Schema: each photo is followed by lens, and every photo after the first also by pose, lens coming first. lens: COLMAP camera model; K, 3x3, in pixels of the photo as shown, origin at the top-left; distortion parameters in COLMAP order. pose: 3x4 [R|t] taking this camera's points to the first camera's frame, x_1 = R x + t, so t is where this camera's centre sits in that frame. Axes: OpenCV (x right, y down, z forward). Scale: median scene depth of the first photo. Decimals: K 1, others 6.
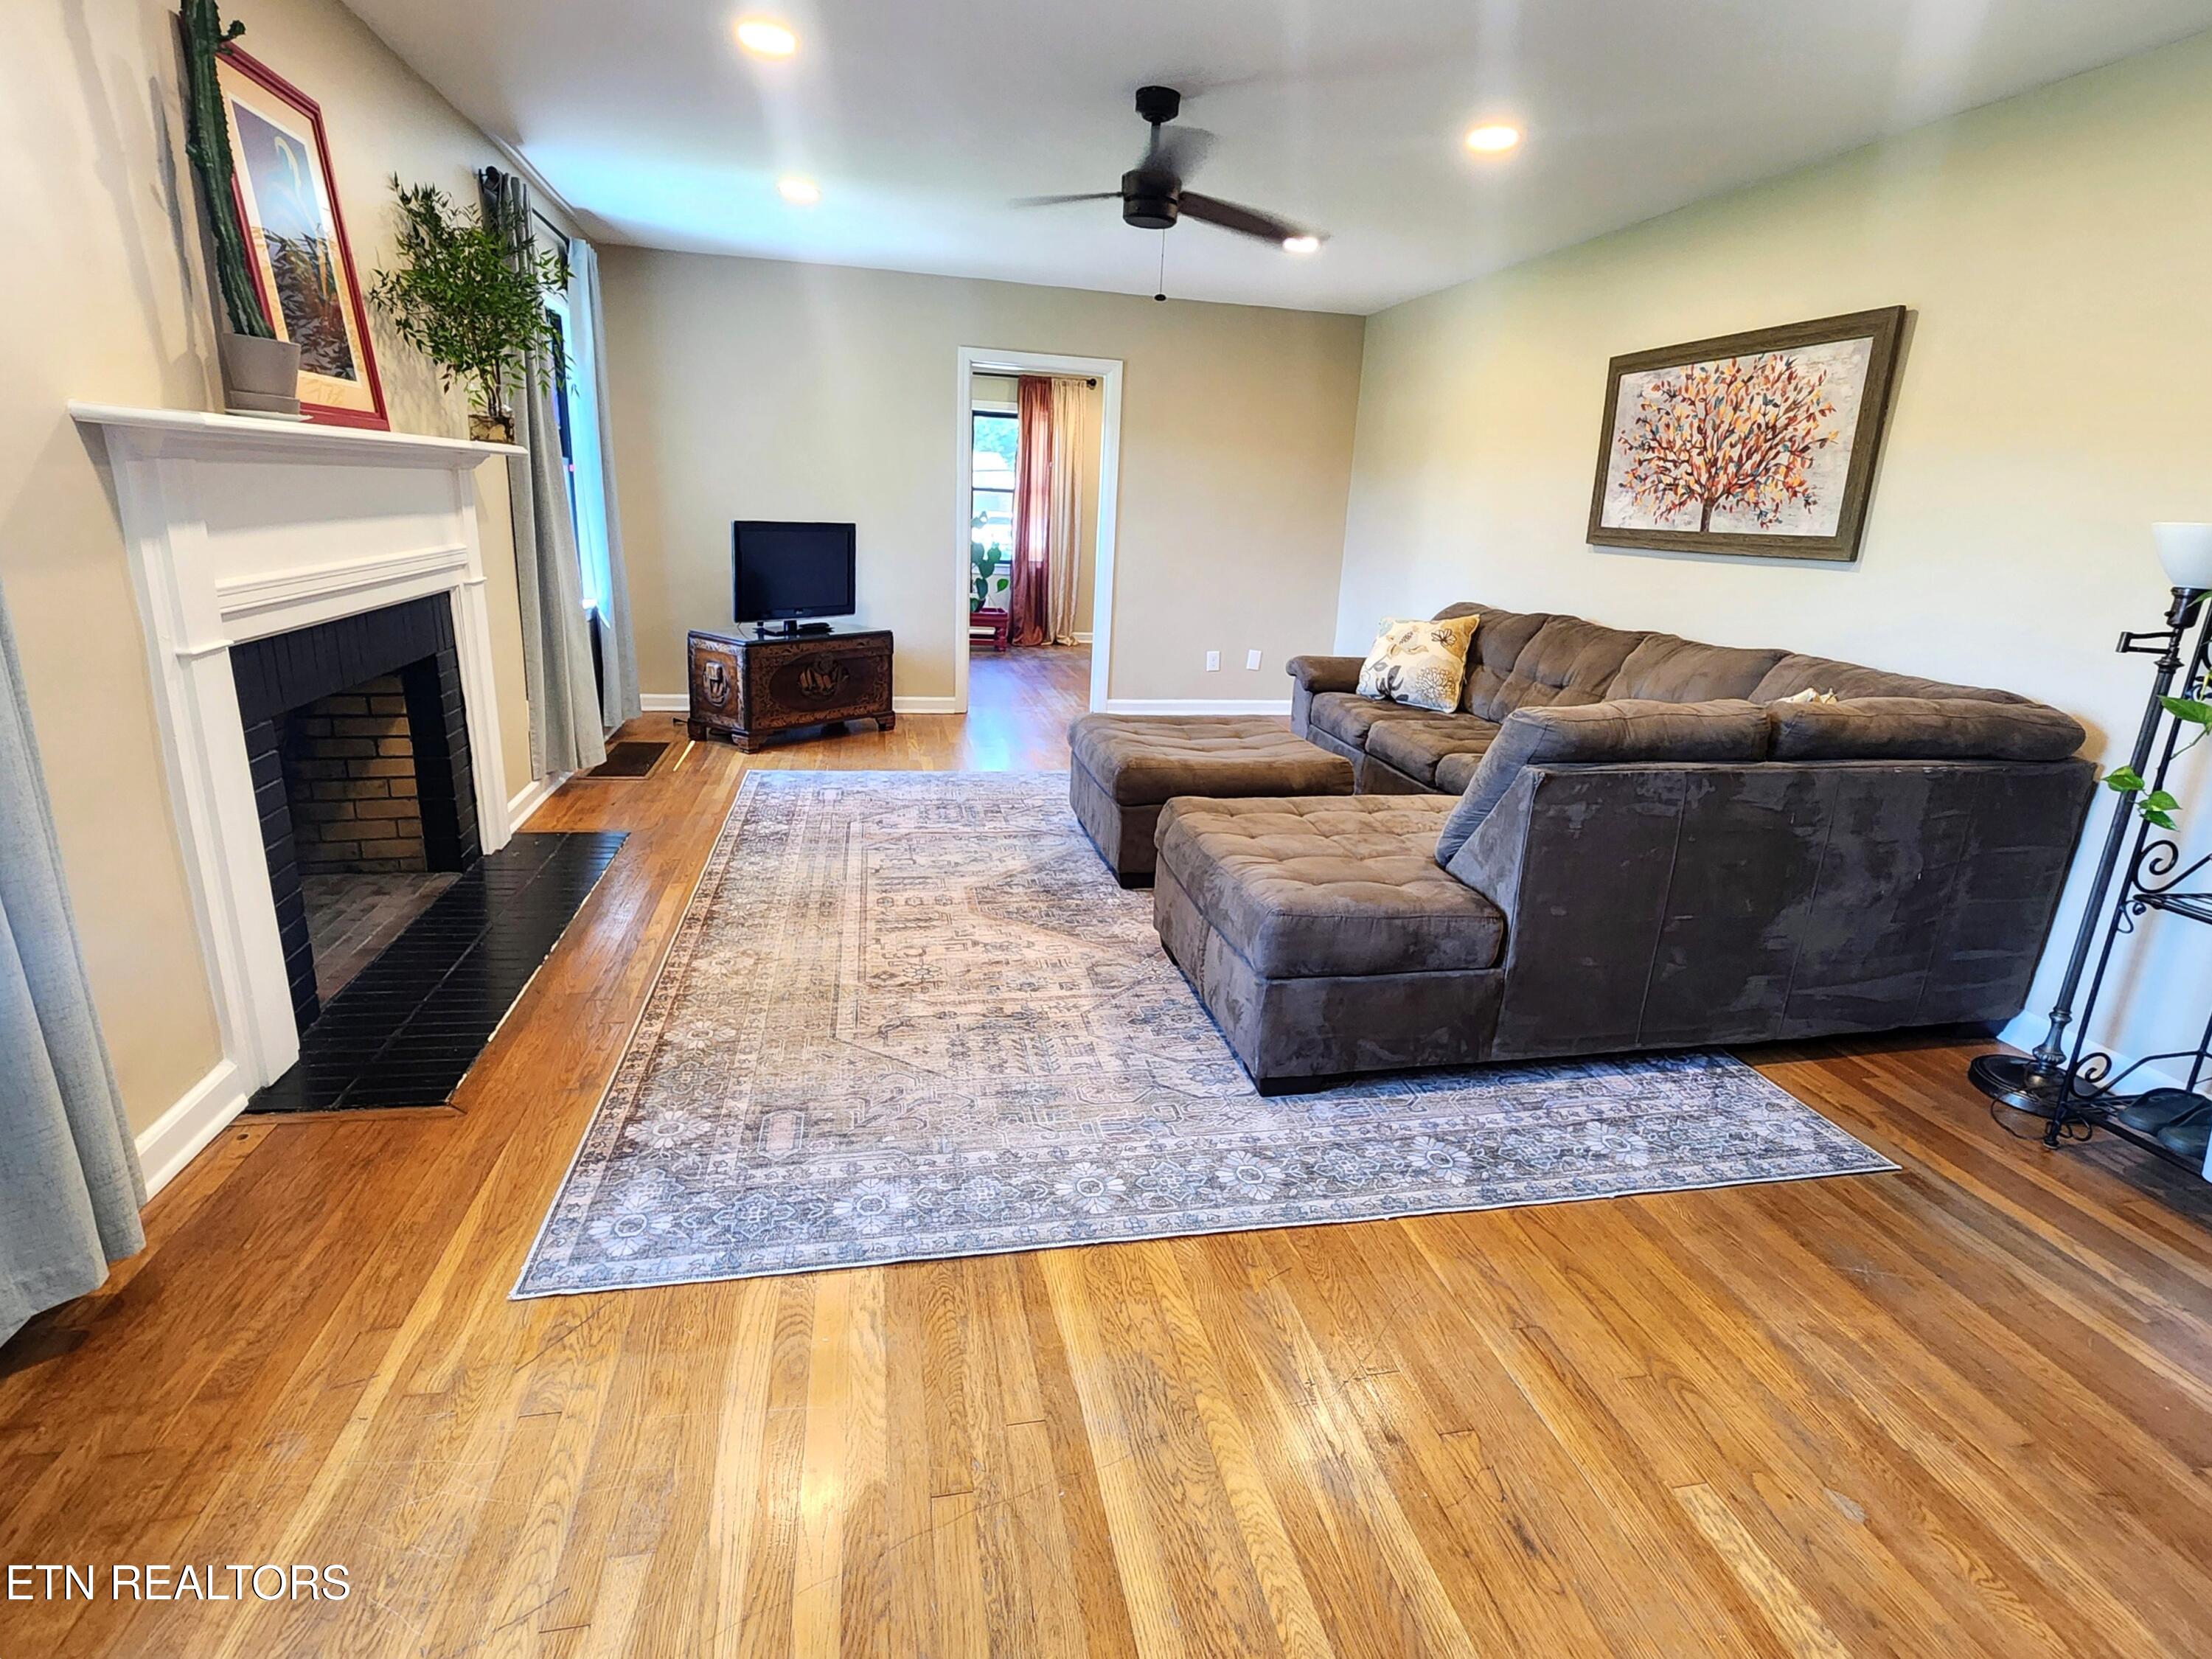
lens RADIAL K [[1102.9, 0, 1112.8], [0, 1102.9, 826.3], [0, 0, 1]] dist [-0.001907, 0.000076]
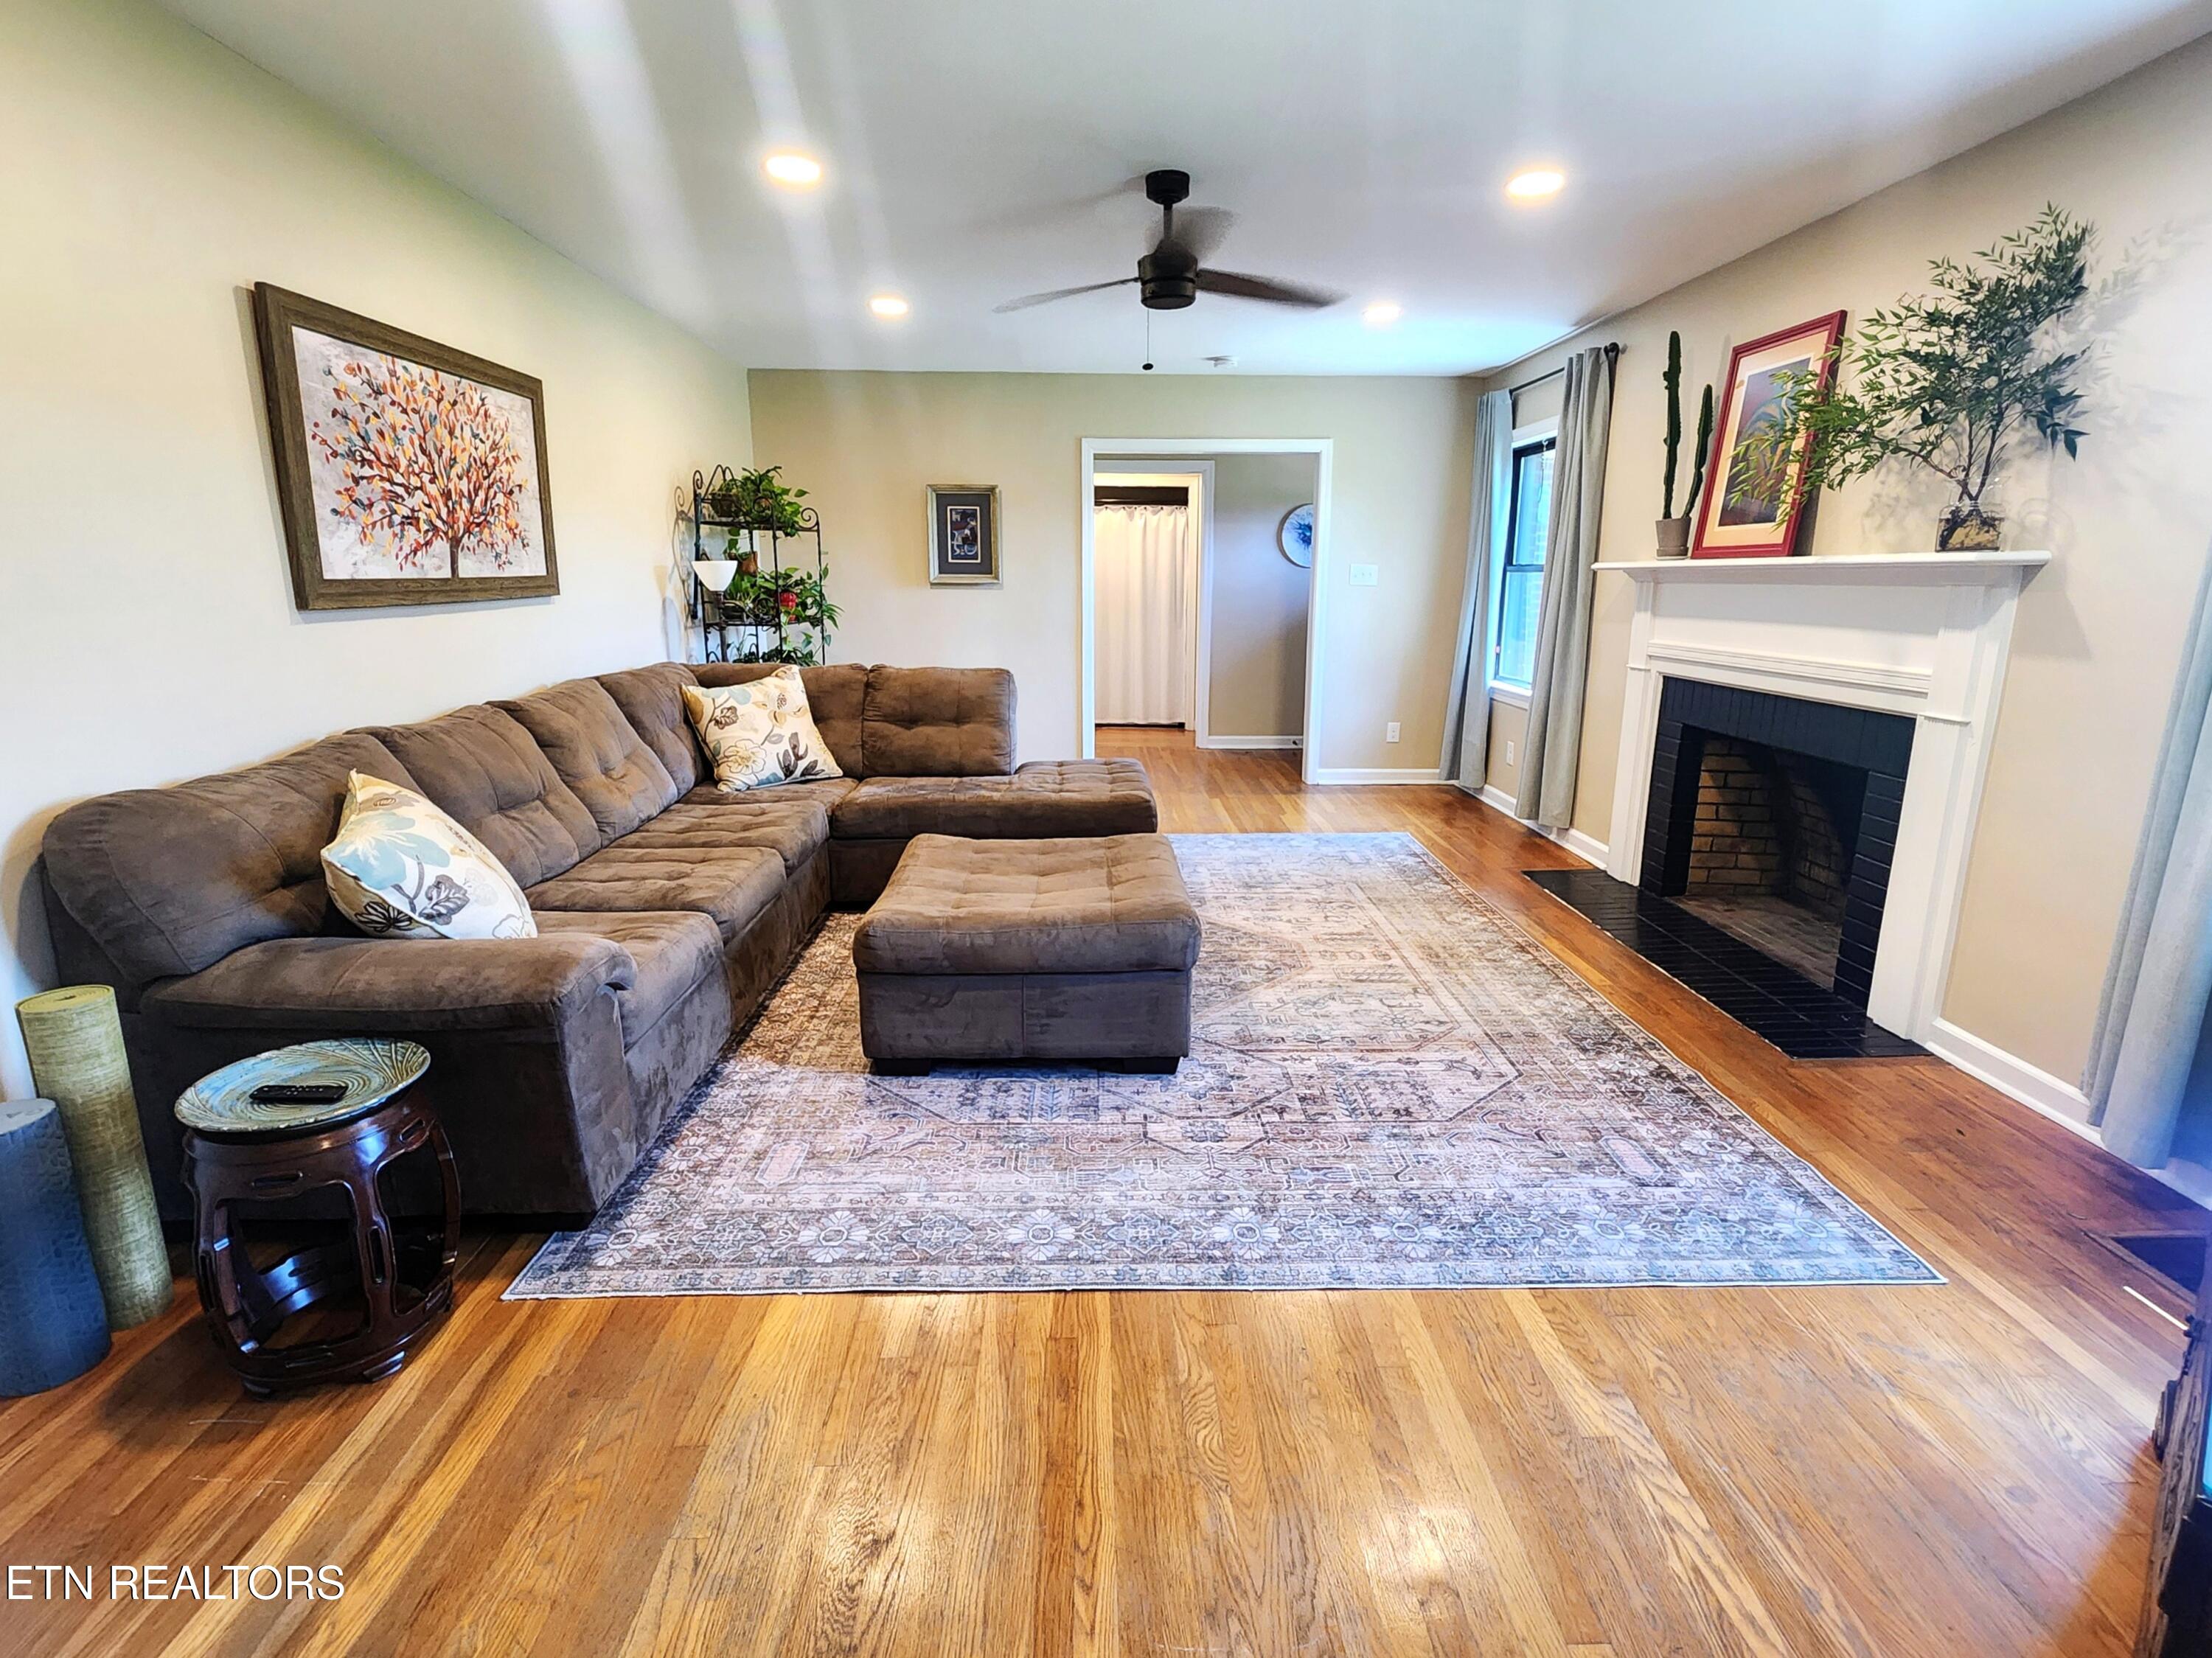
lens RADIAL K [[1102.8, 0, 1110.0], [0, 1102.8, 824.5], [0, 0, 1]] dist [-0.001907, 0.000076]
pose [[-0.981703, -0.092950, 0.166190, -0.103812], [0.001105, 0.869971, 0.493102, -0.532552], [-0.190414, 0.484264, -0.853950, 1.766539]]
